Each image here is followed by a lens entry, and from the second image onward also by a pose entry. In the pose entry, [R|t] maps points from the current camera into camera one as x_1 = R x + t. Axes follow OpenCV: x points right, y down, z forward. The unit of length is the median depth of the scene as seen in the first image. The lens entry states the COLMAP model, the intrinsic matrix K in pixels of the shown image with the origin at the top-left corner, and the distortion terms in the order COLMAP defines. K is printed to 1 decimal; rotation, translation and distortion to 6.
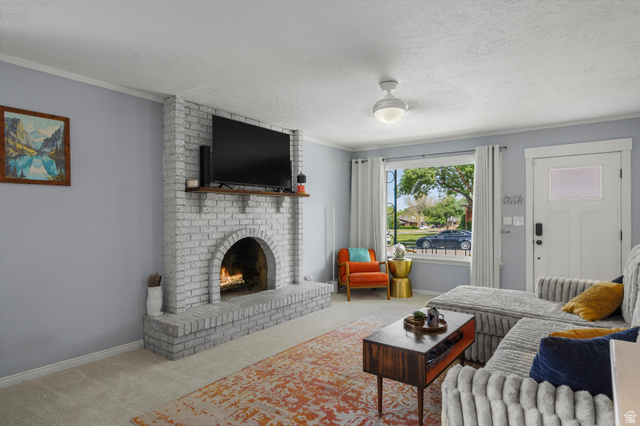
lens RADIAL K [[374.8, 0, 320.5], [0, 374.8, 215.7], [0, 0, 1]] dist [0.005557, 0.001349]
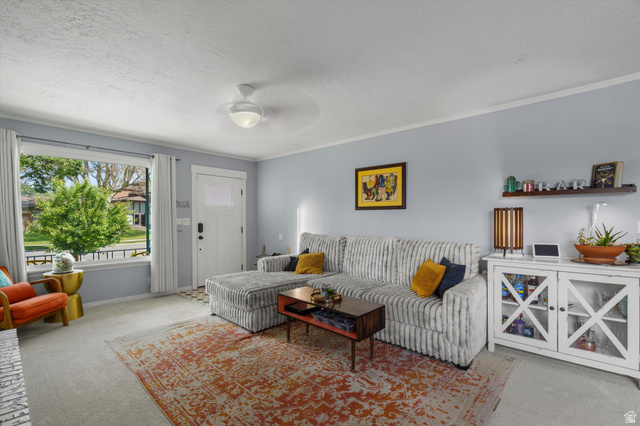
lens RADIAL K [[291.3, 0, 319.3], [0, 291.3, 221.5], [0, 0, 1]] dist [-0.003302, 0.001565]
pose [[0.101106, -0.009359, 0.994832, -0.525935], [-0.003638, 0.999946, 0.009777, 0.003517], [-0.994869, -0.004608, 0.101067, 0.634187]]
